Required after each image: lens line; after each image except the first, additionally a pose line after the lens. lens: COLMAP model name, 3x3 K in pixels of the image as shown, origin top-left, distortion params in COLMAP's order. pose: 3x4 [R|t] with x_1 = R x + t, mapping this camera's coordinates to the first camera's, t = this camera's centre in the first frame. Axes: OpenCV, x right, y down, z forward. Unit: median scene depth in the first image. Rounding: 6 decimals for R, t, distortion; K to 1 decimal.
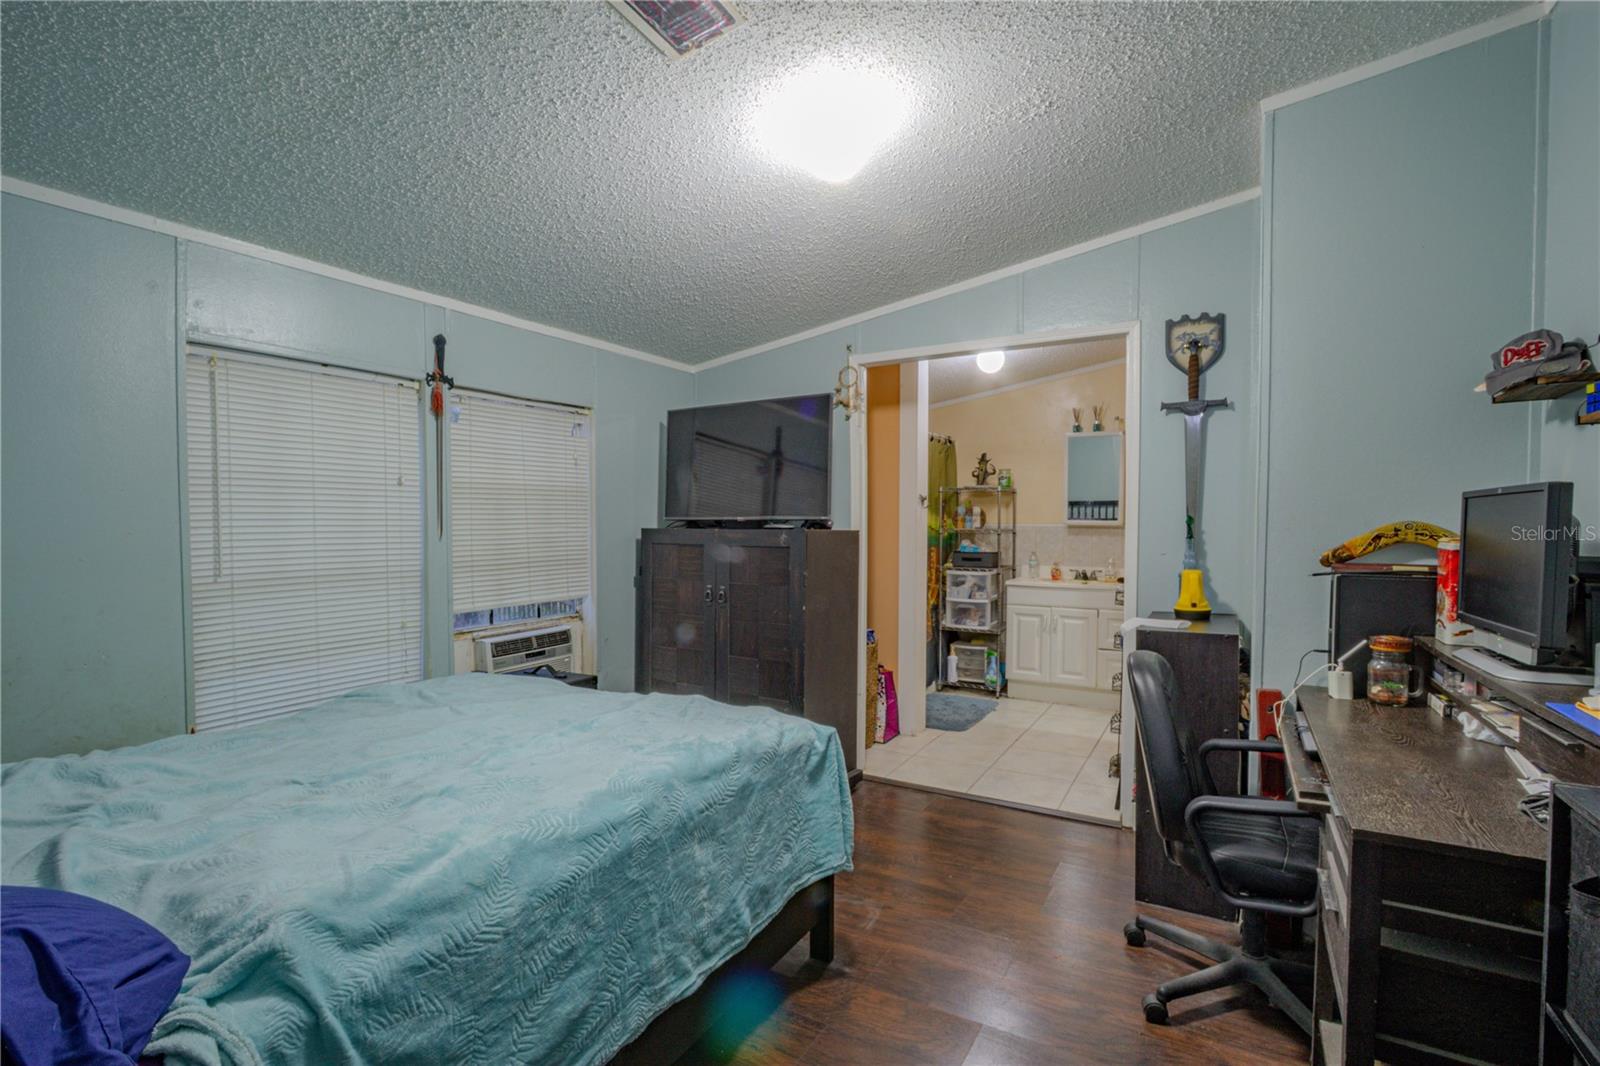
lens RADIAL K [[752.9, 0, 798.4], [0, 752.9, 536.3], [0, 0, 1]] dist [-0.014912, 0.001283]
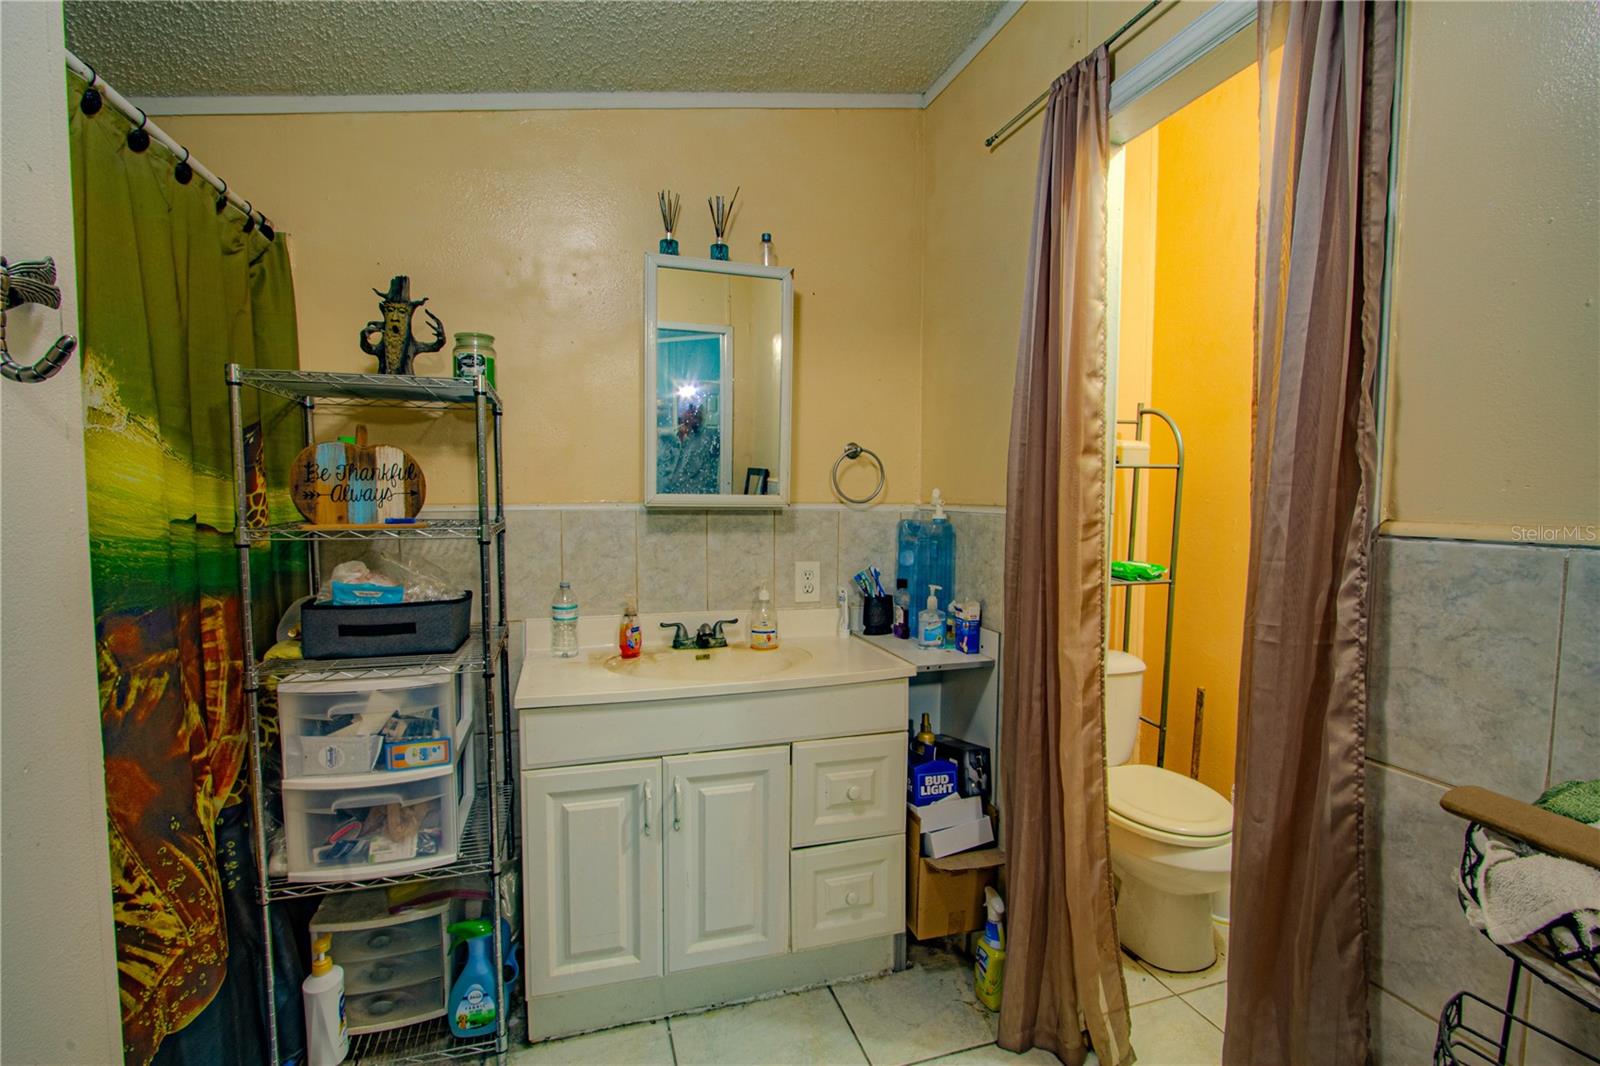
lens RADIAL K [[752.9, 0, 803.6], [0, 752.9, 549.7], [0, 0, 1]] dist [-0.014912, 0.001283]
pose [[0.680271, -0.055669, 0.730844, 0.132742], [0.015976, 0.998001, 0.061149, -0.015119], [-0.732787, -0.029922, 0.679800, 0.685173]]
